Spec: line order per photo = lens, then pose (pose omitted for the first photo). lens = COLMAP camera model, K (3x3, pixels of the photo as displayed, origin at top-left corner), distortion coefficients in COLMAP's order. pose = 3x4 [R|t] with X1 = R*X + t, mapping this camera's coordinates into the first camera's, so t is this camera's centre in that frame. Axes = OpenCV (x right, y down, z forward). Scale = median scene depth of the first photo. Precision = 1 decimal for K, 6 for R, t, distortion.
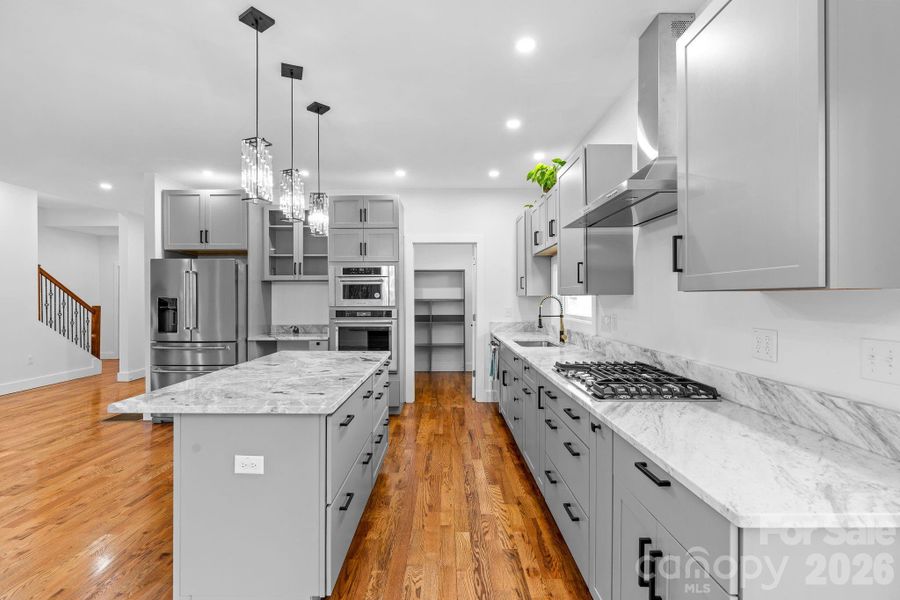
lens RADIAL K [[403.8, 0, 446.7], [0, 403.8, 302.7], [0, 0, 1]] dist [0.000250, -0.000367]
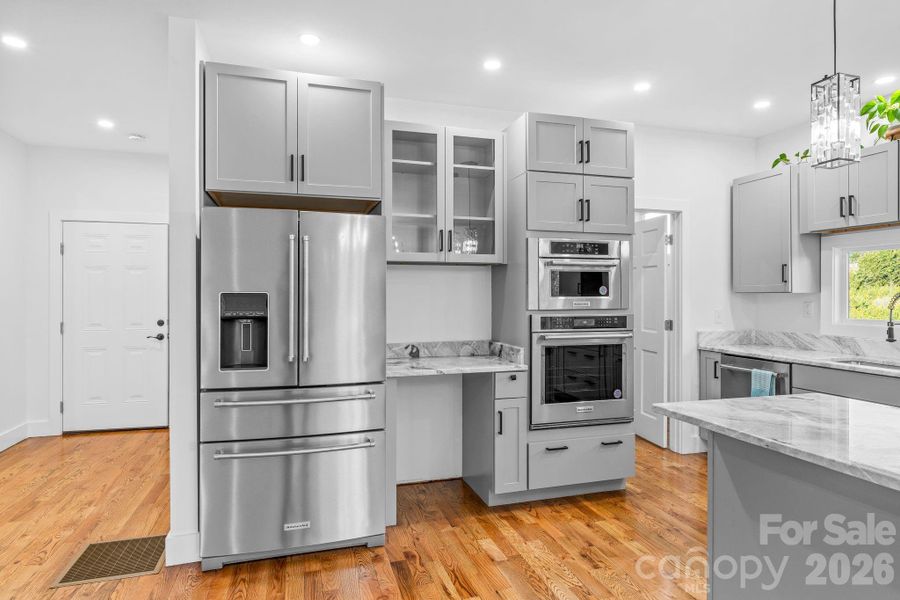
lens RADIAL K [[510.0, 0, 445.9], [0, 510.0, 294.5], [0, 0, 1]] dist [-0.002111, -0.000242]
pose [[0.957010, 0.003873, 0.290028, -0.605940], [-0.000781, 0.999942, -0.010776, -0.004235], [-0.290052, 0.010086, 0.956958, 0.359831]]
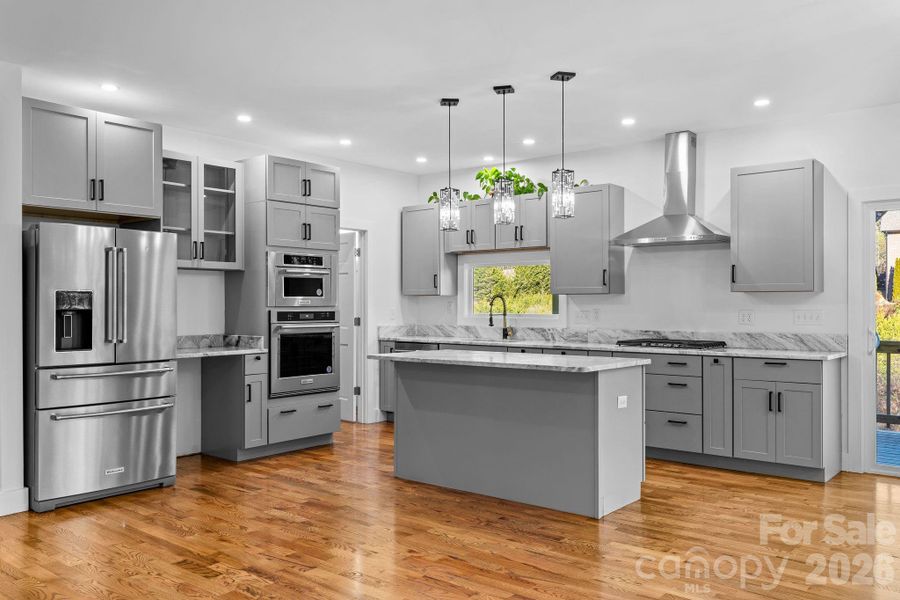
lens RADIAL K [[738.1, 0, 450.0], [0, 738.1, 300.0], [0, 0, 1]] dist [0.008584, 0.003702]
pose [[0.635742, 0.007098, 0.771869, -1.113258], [0.006168, 0.999879, -0.014275, 0.018707], [-0.771877, 0.013836, 0.635622, -0.100078]]
